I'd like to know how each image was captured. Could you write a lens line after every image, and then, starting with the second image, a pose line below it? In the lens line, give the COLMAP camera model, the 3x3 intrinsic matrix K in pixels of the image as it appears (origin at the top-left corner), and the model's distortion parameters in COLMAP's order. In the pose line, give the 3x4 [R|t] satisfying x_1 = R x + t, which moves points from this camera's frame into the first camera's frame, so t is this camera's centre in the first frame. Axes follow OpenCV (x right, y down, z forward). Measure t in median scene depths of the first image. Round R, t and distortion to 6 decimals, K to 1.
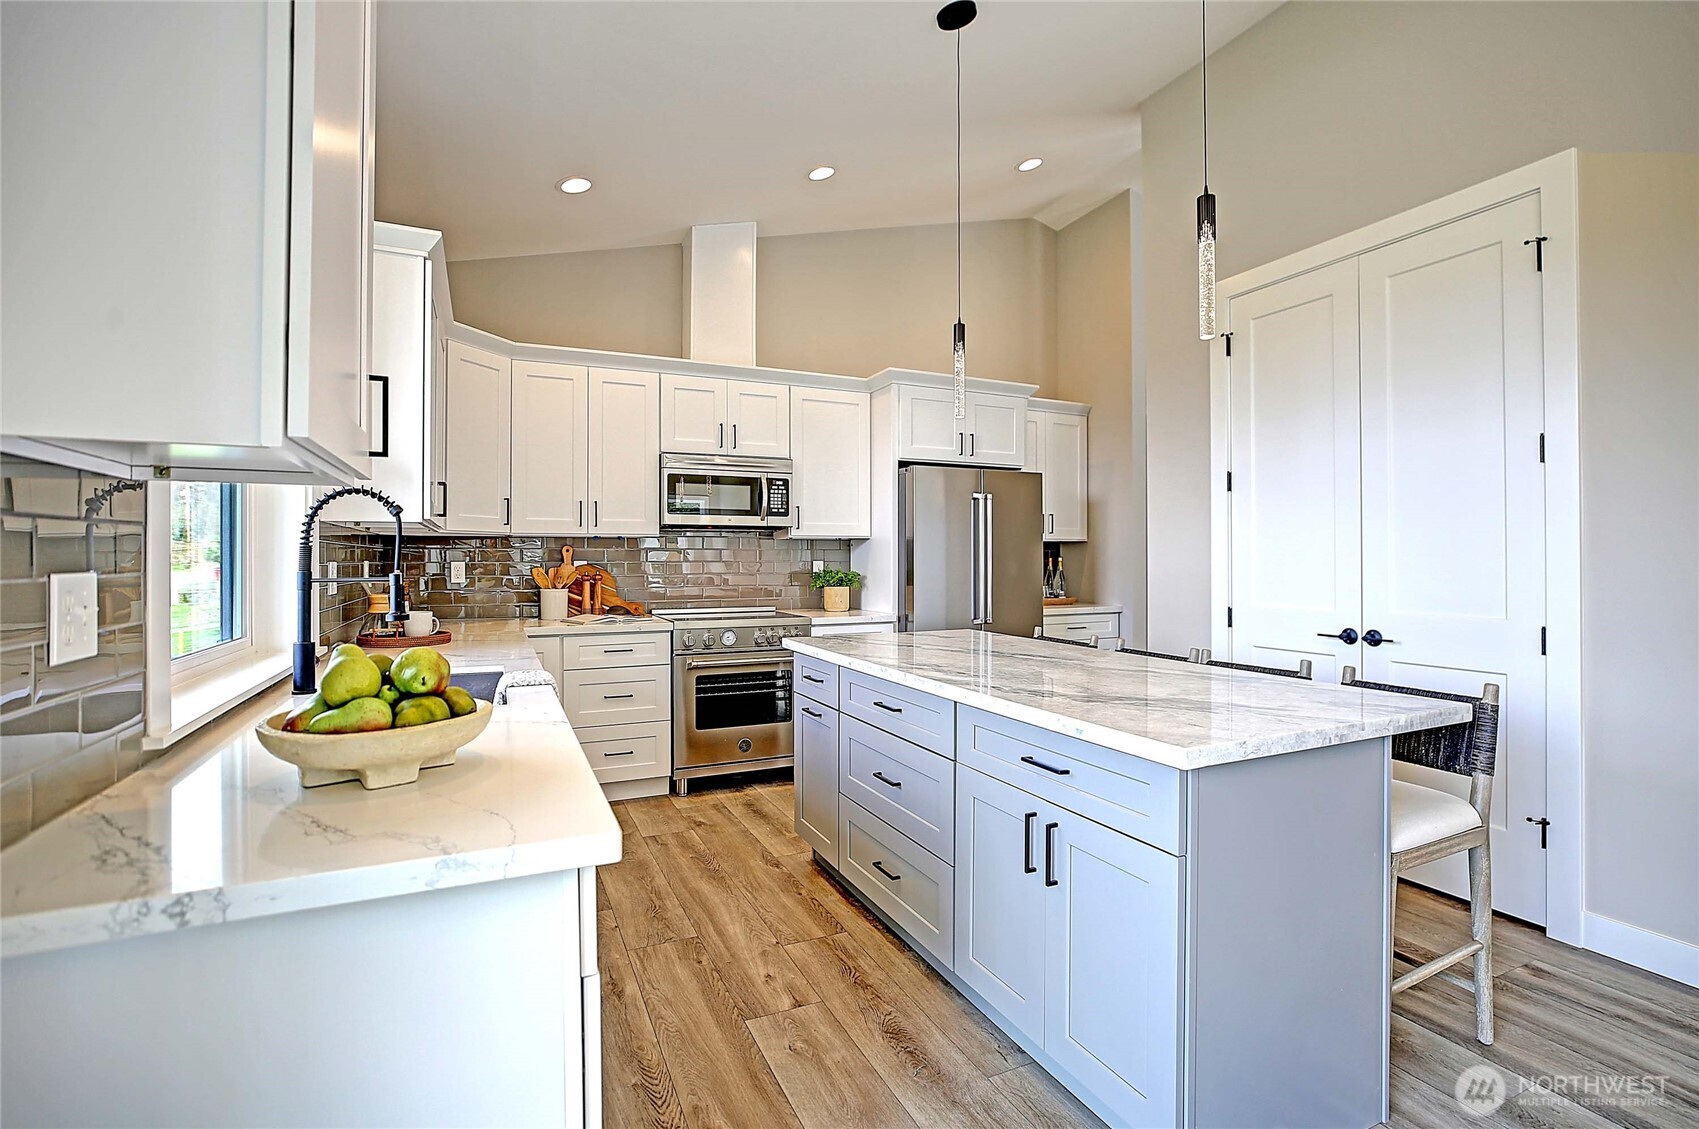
lens RADIAL K [[792.9, 0, 848.0], [0, 792.9, 551.9], [0, 0, 1]] dist [-0.016527, 0.000443]
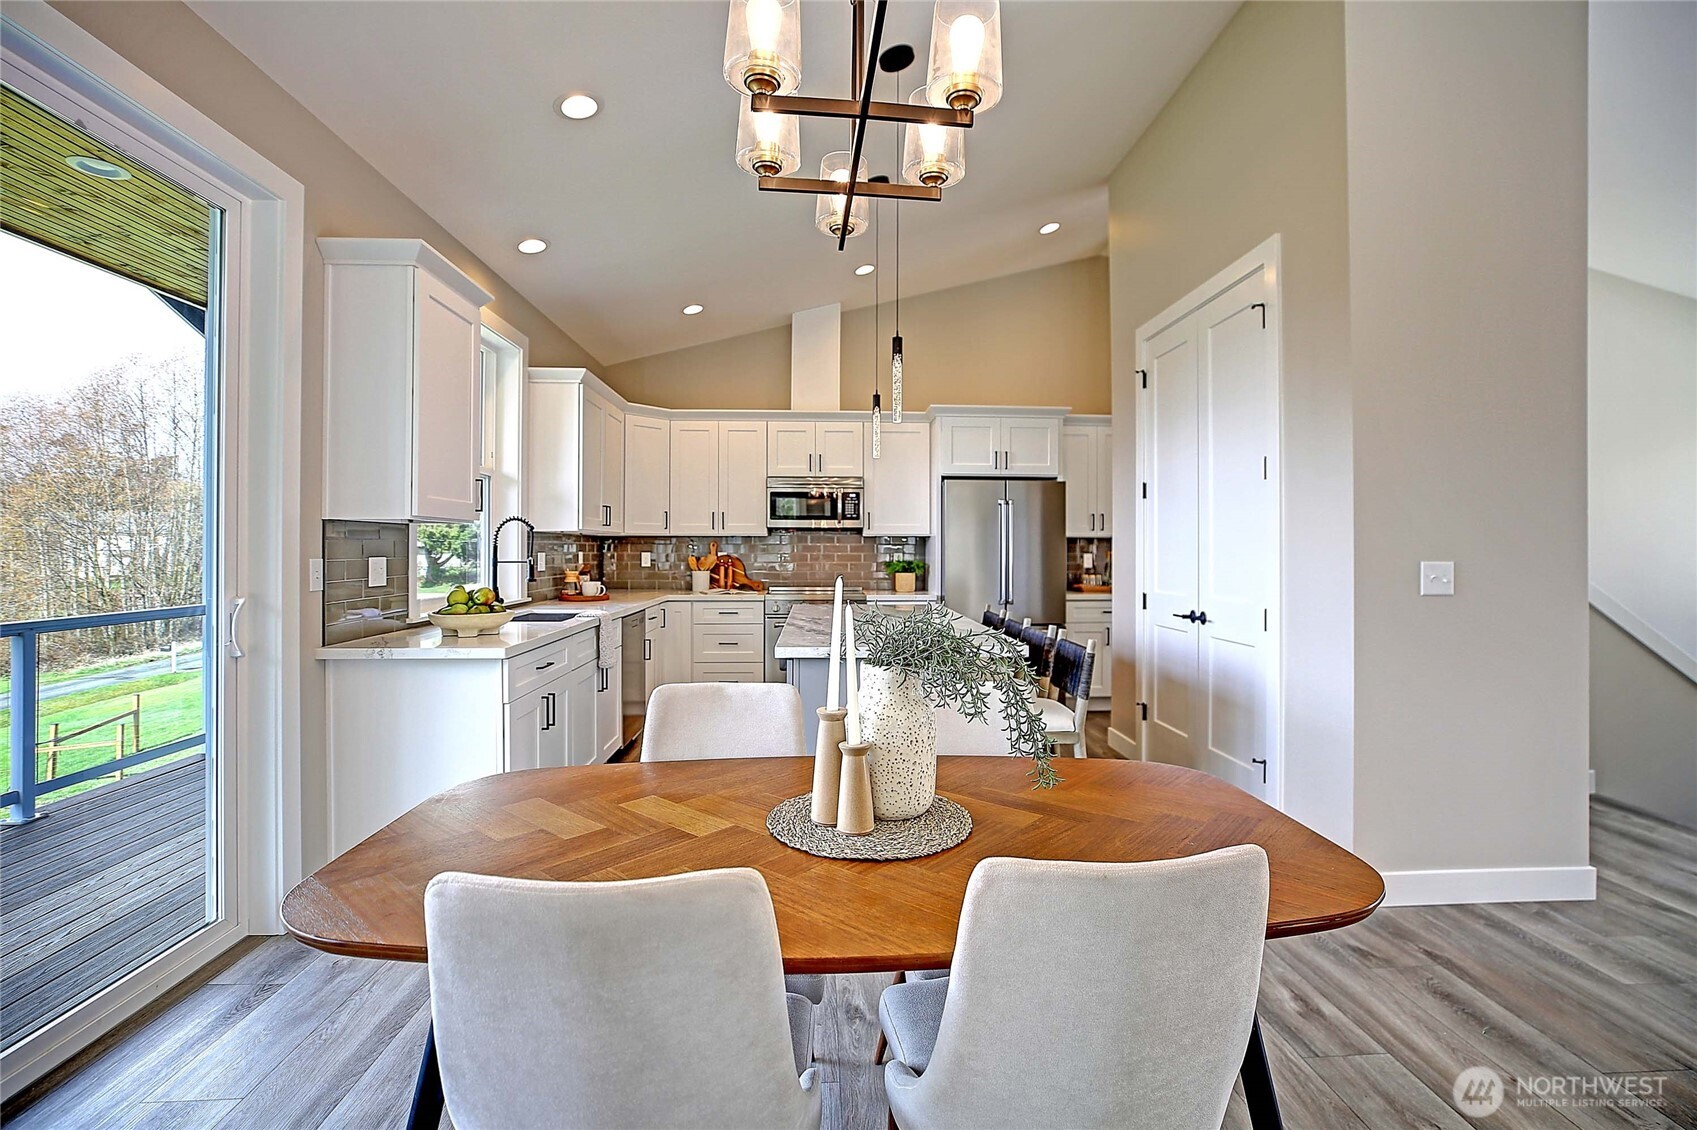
lens RADIAL K [[792.0, 0, 847.0], [0, 792.0, 552.4], [0, 0, 1]] dist [-0.016527, 0.000443]
pose [[0.923429, 0.004601, -0.383742, 0.438631], [-0.000059, 0.999930, 0.011848, -0.006190], [0.383769, -0.010918, 0.923364, -0.262977]]
